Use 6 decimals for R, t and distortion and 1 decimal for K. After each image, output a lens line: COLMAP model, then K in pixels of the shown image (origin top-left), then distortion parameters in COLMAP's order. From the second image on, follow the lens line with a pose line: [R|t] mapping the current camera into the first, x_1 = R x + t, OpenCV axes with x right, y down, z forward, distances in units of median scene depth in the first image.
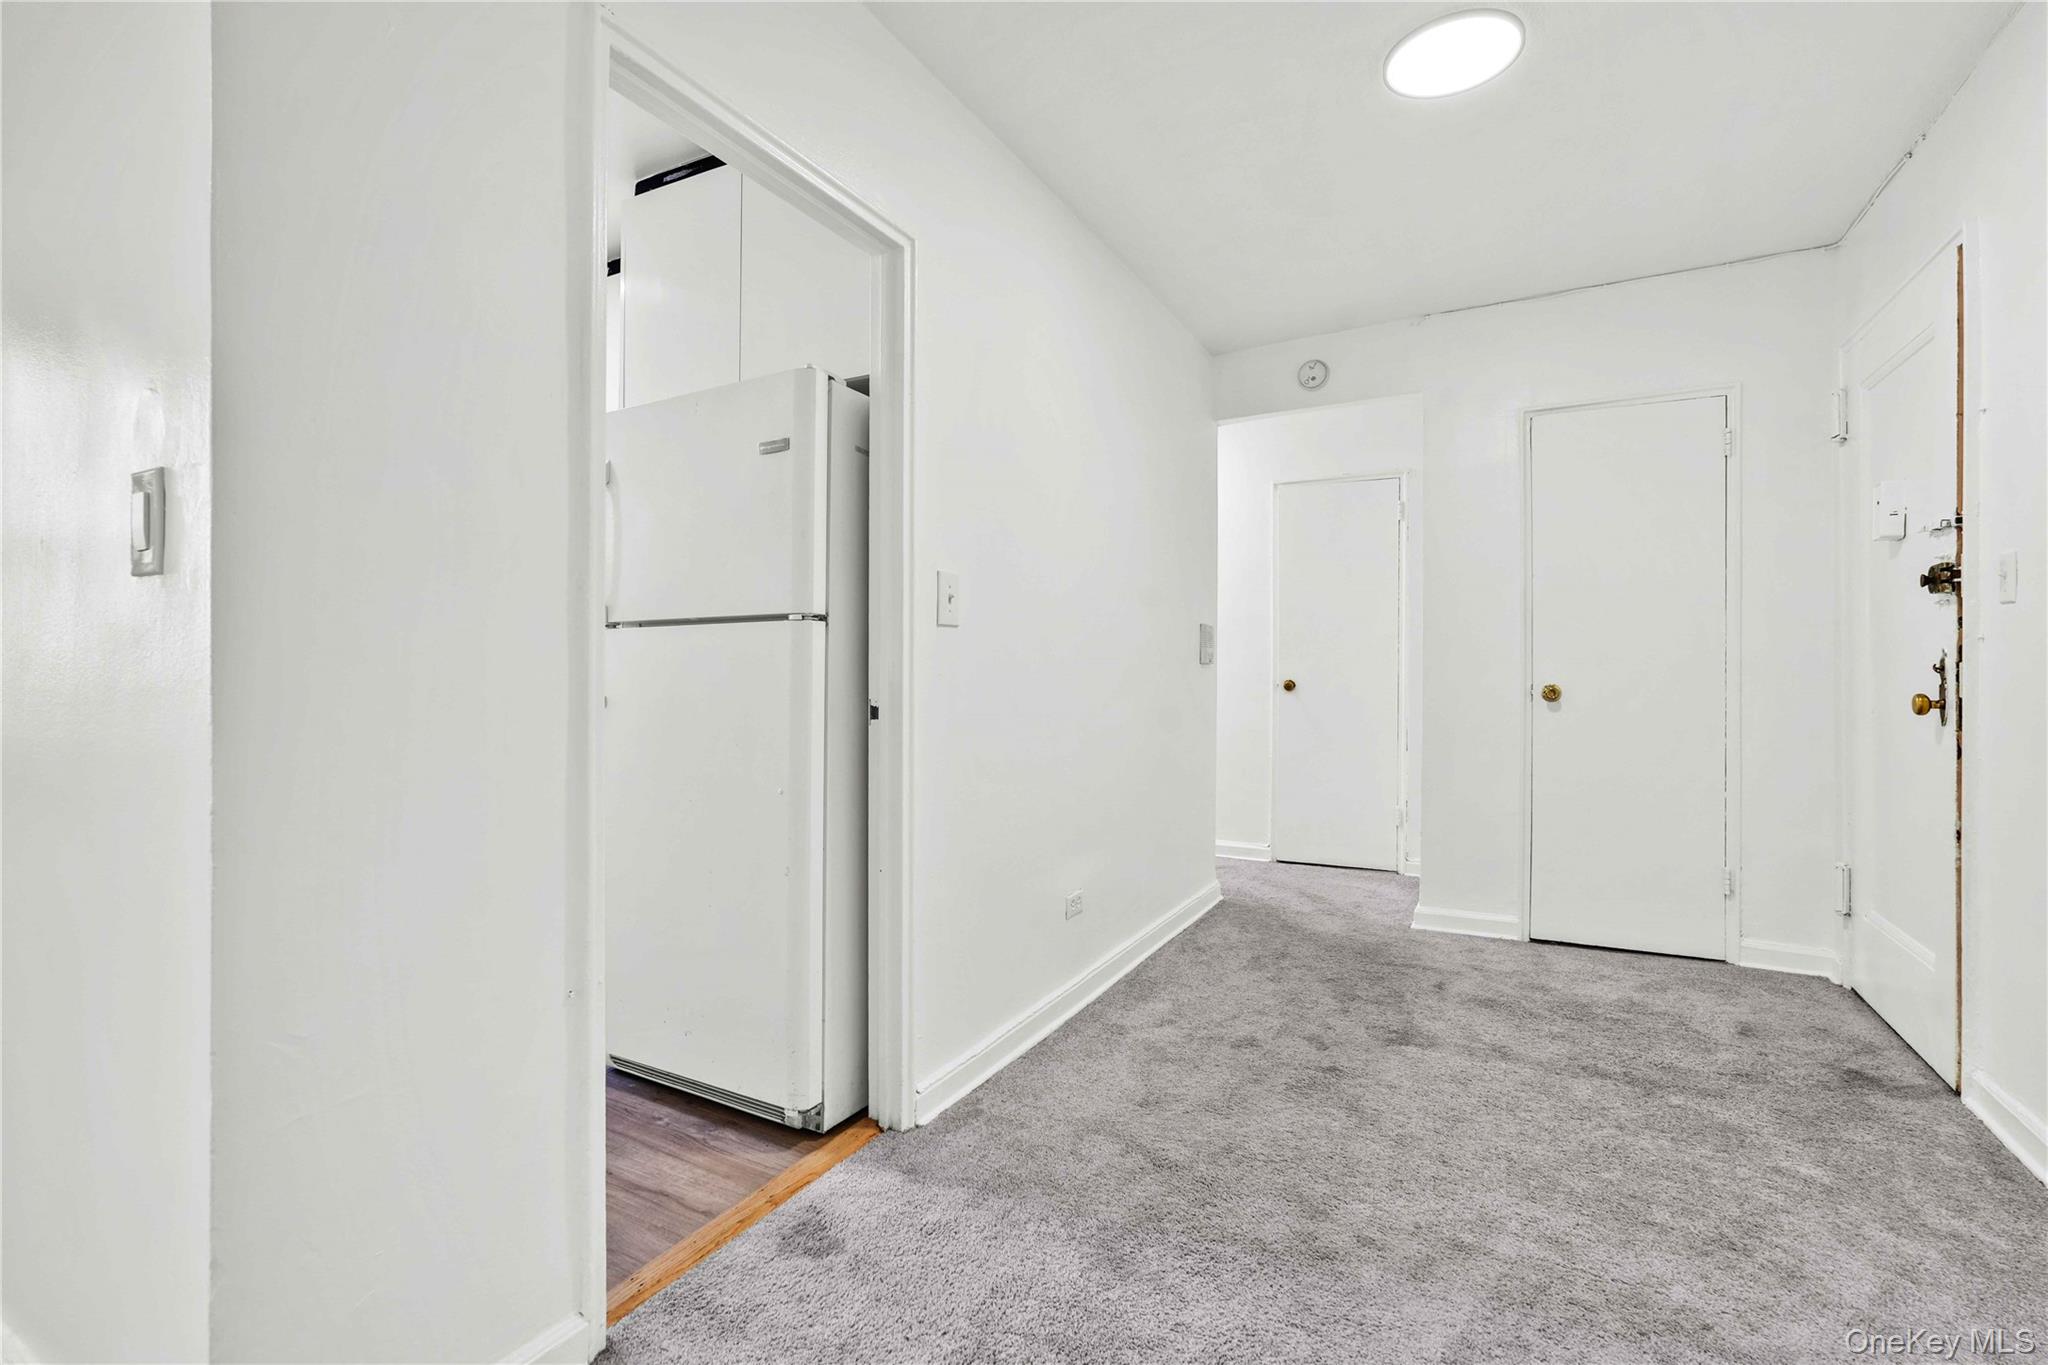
lens RADIAL K [[919.6, 0, 1017.7], [0, 919.6, 679.0], [0, 0, 1]] dist [-0.001181, 0.003741]
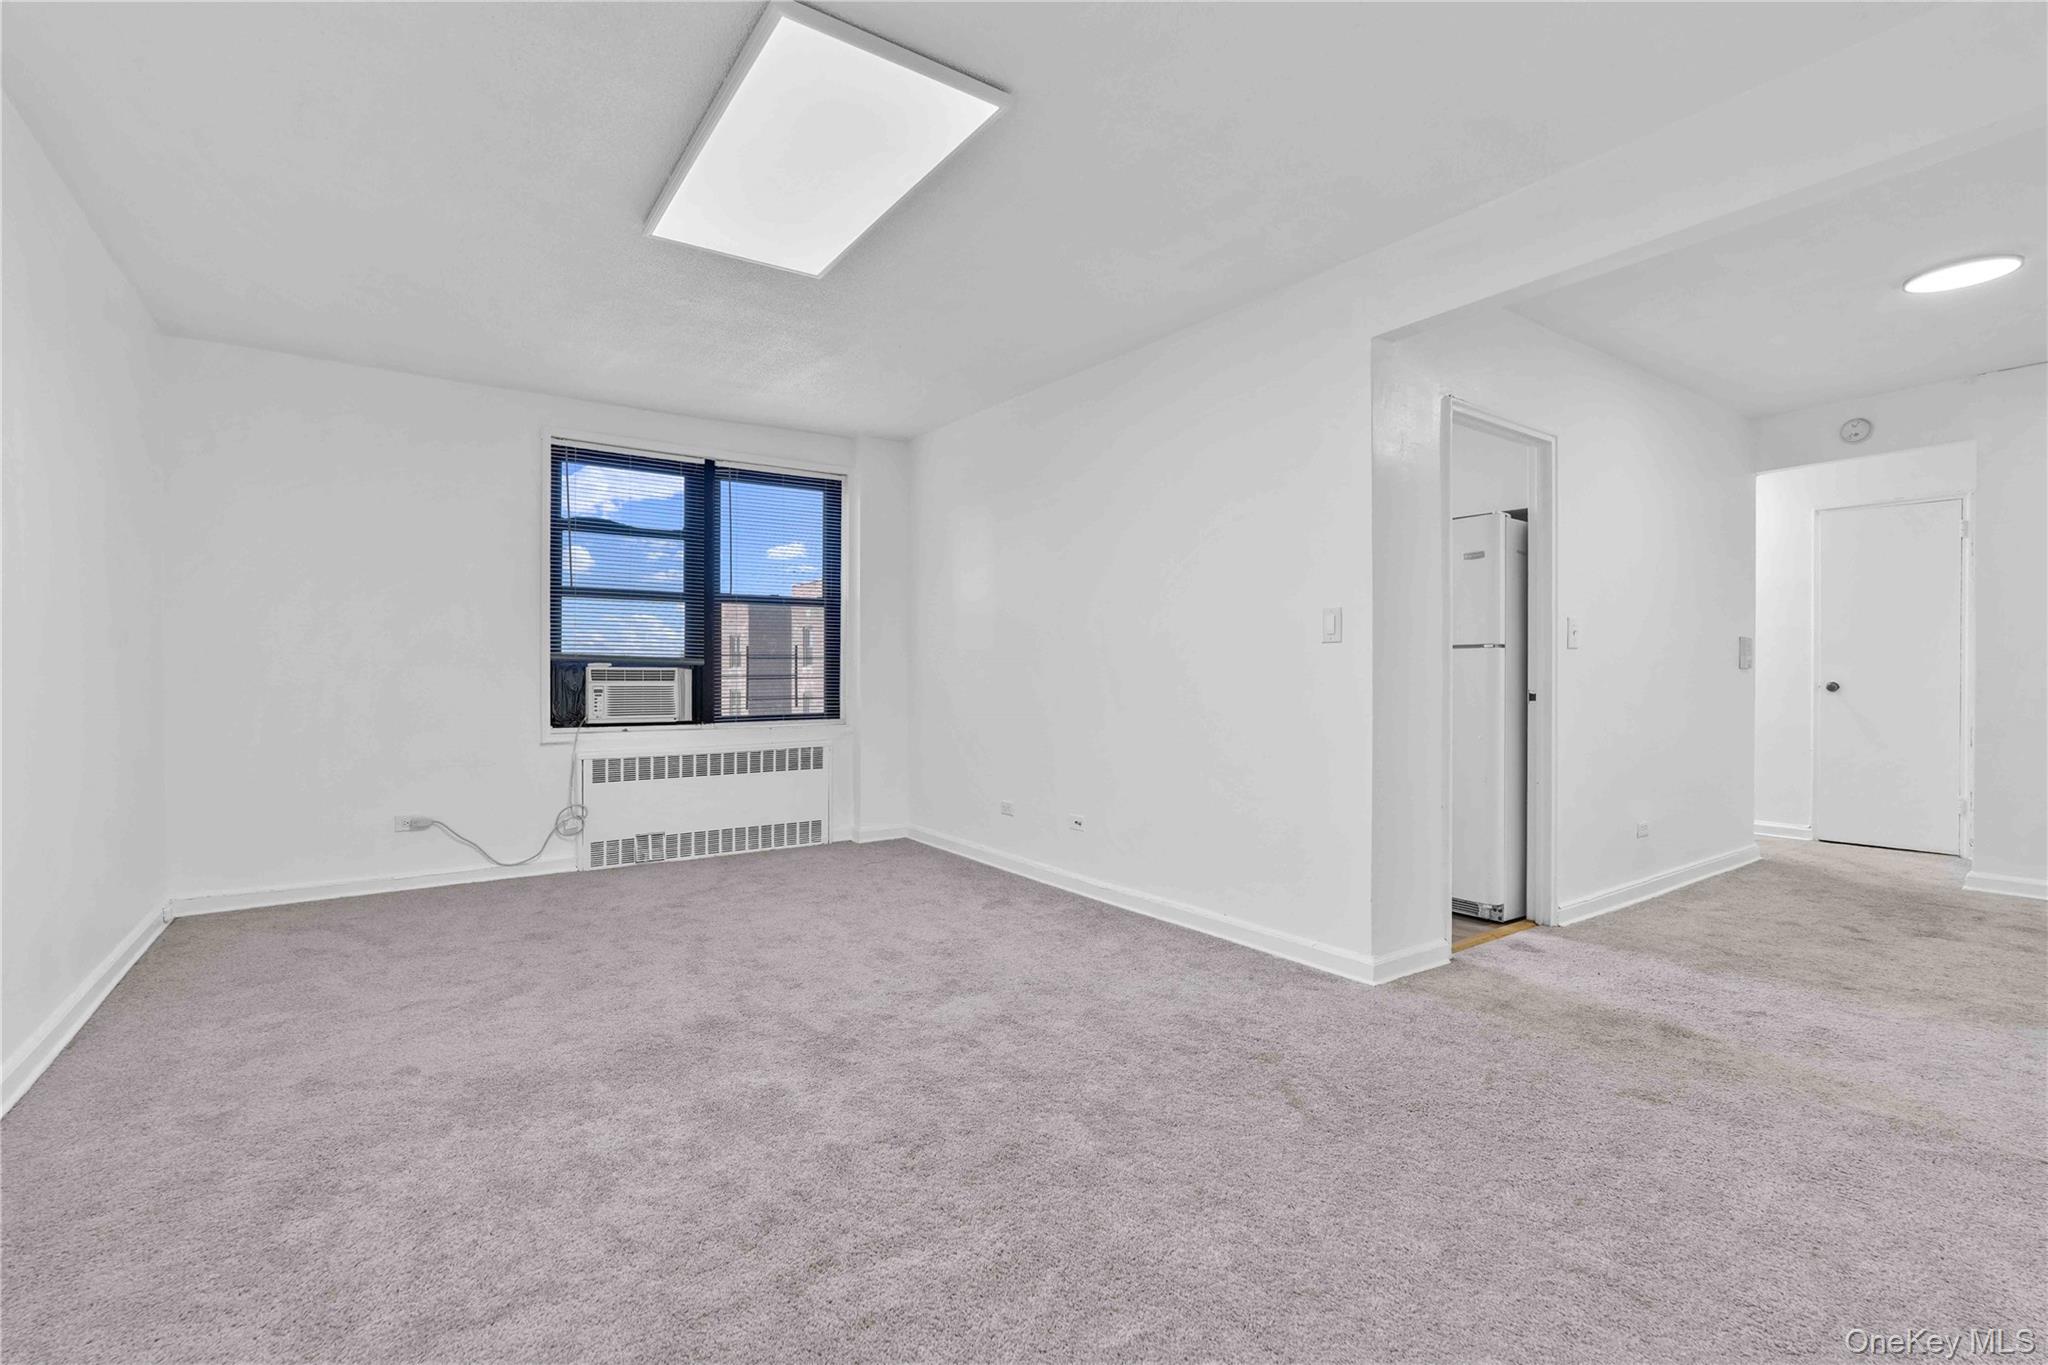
lens RADIAL K [[919.6, 0, 1017.7], [0, 919.6, 679.0], [0, 0, 1]] dist [-0.001181, 0.003741]
pose [[0.902077, 0.000623, -0.431575, -0.203096], [-0.002551, 0.999989, -0.003889, 0.007203], [0.431568, 0.004609, 0.902069, -0.766326]]
